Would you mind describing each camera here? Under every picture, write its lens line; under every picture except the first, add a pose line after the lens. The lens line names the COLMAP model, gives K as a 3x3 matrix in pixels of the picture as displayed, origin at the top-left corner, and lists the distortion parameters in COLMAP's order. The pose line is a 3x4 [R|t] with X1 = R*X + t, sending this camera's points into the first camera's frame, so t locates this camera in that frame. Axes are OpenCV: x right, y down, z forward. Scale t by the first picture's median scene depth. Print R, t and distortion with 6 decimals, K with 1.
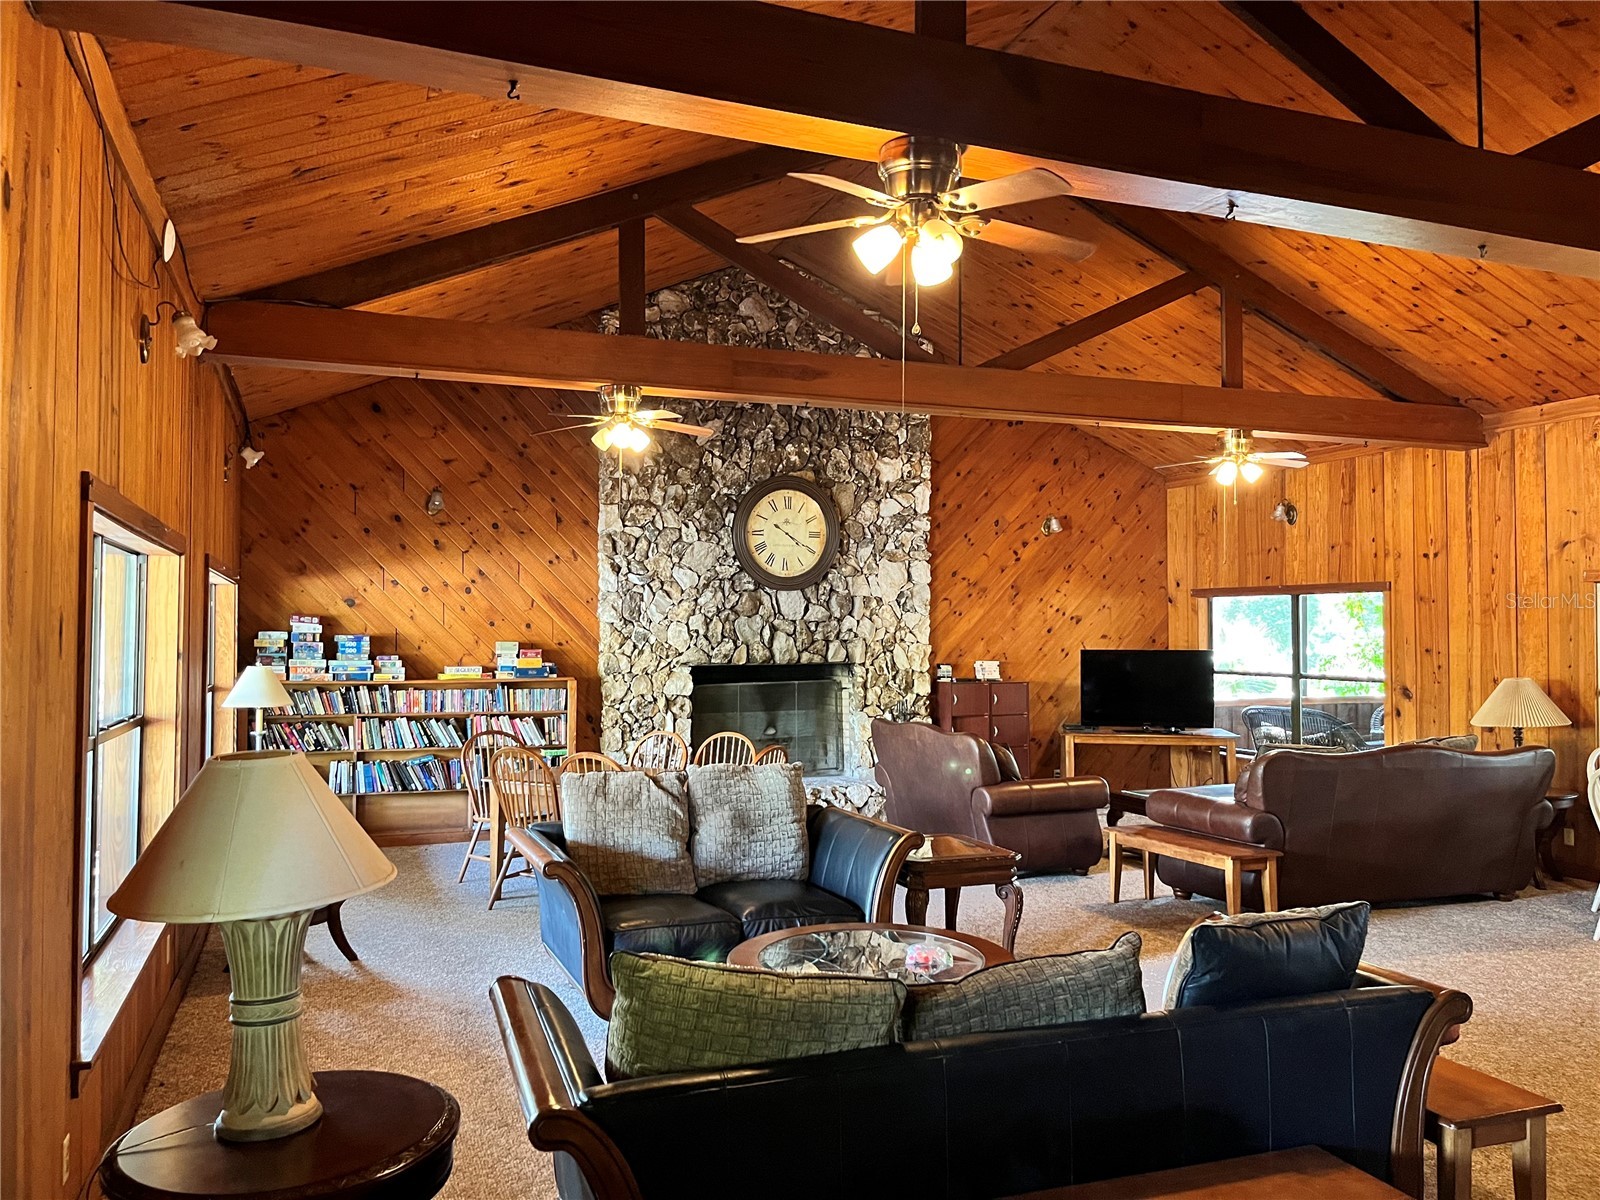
lens RADIAL K [[1185.6, 0, 799.9], [0, 1185.6, 606.3], [0, 0, 1]] dist [0.009581, -0.064580]
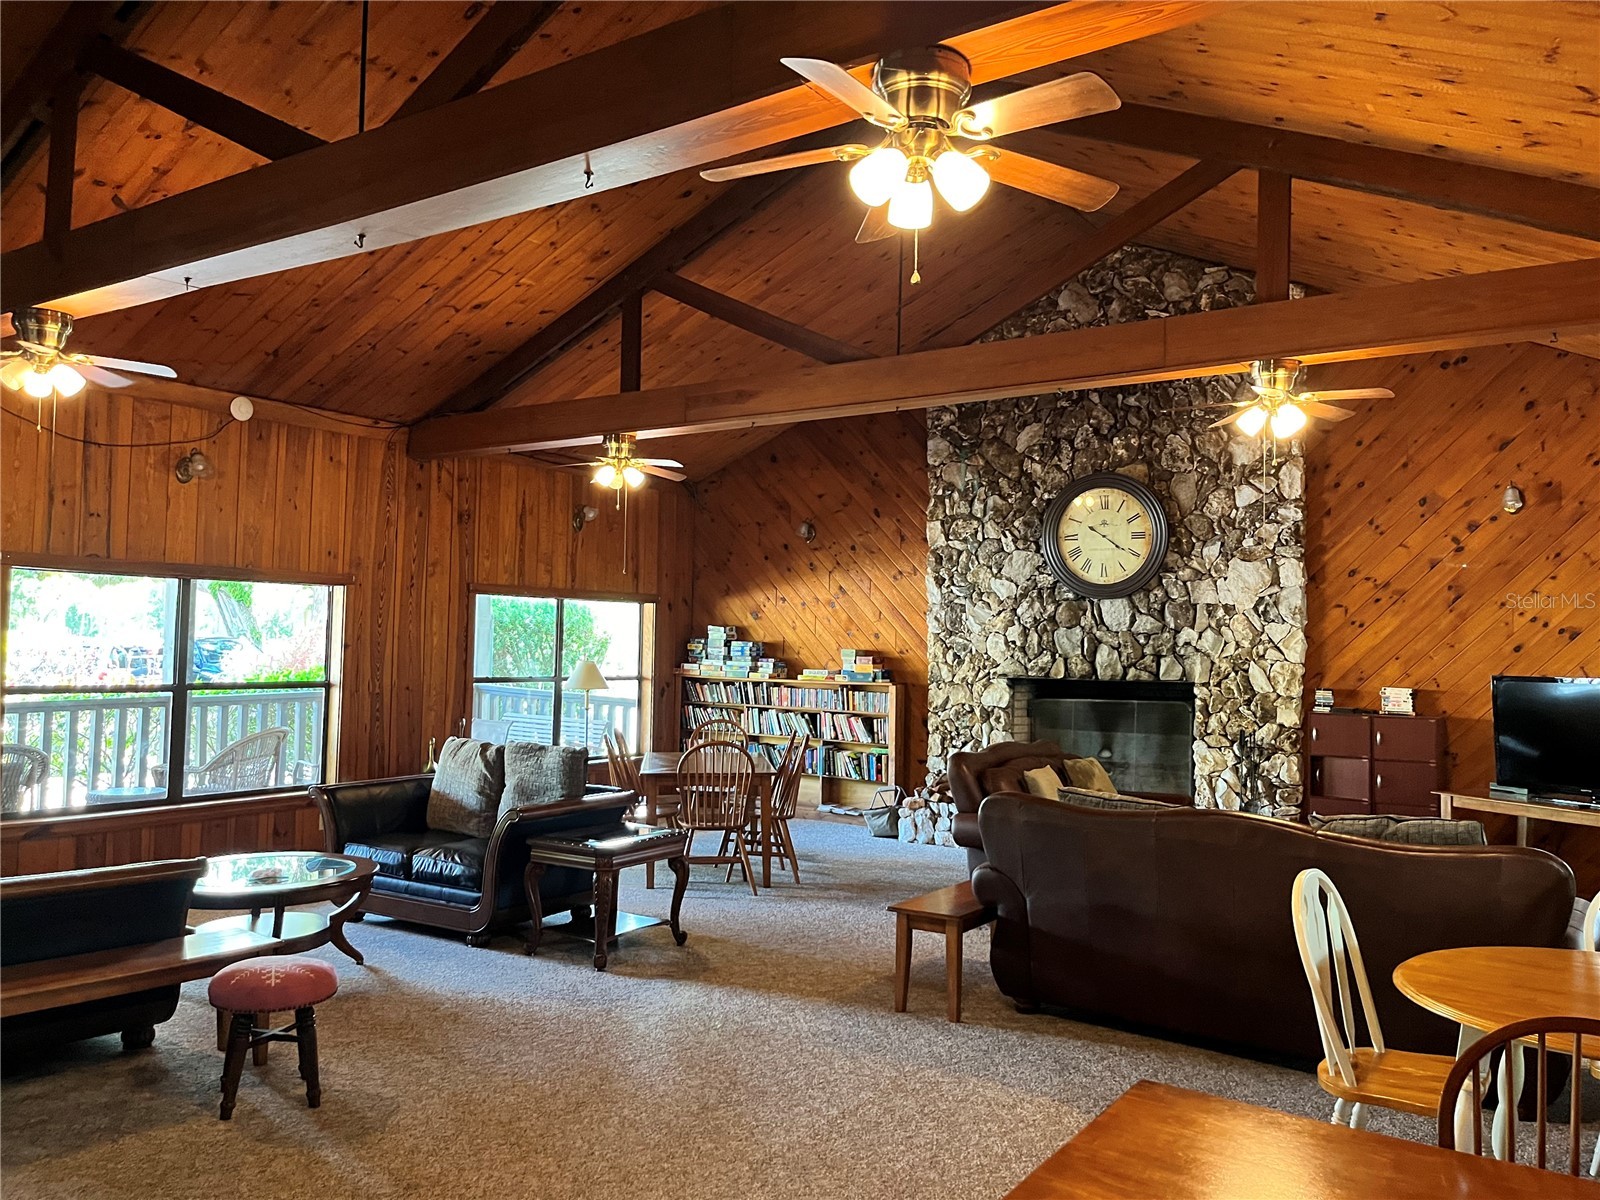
lens RADIAL K [[1185.6, 0, 799.9], [0, 1185.6, 606.3], [0, 0, 1]] dist [0.009581, -0.064580]
pose [[0.564976, -0.019080, -0.824886, 0.611955], [-0.003161, 0.999675, -0.025288, 0.016248], [0.825101, 0.016894, 0.564733, 0.295790]]
